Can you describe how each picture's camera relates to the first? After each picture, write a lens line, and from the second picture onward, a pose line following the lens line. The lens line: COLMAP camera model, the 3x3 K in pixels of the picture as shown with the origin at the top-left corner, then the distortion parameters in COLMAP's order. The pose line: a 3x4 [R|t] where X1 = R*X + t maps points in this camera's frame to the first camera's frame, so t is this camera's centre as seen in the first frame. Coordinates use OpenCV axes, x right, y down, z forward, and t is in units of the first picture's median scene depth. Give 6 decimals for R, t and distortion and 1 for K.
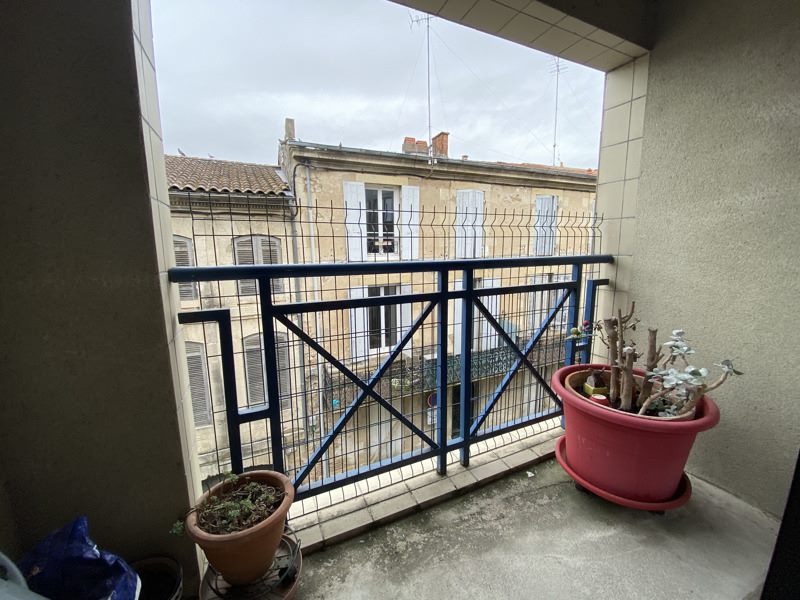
lens RADIAL K [[324.1, 0, 397.8], [0, 324.1, 302.3], [0, 0, 1]] dist [0.001162, -0.000052]
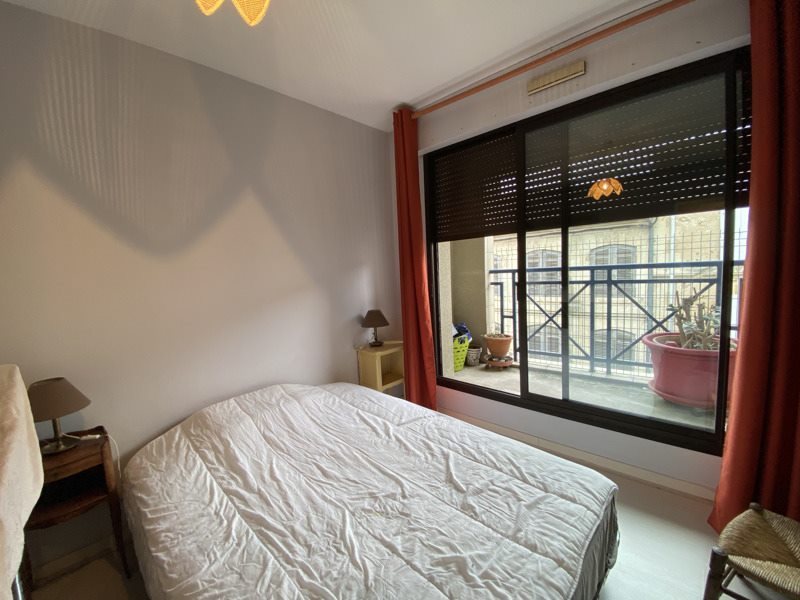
lens RADIAL K [[324.1, 0, 397.8], [0, 324.1, 302.3], [0, 0, 1]] dist [0.001162, -0.000052]
pose [[0.455267, 0.086332, -0.886160, 1.472967], [-0.083197, 0.995058, 0.054199, 0.104426], [0.886460, 0.049051, 0.460199, -1.115169]]
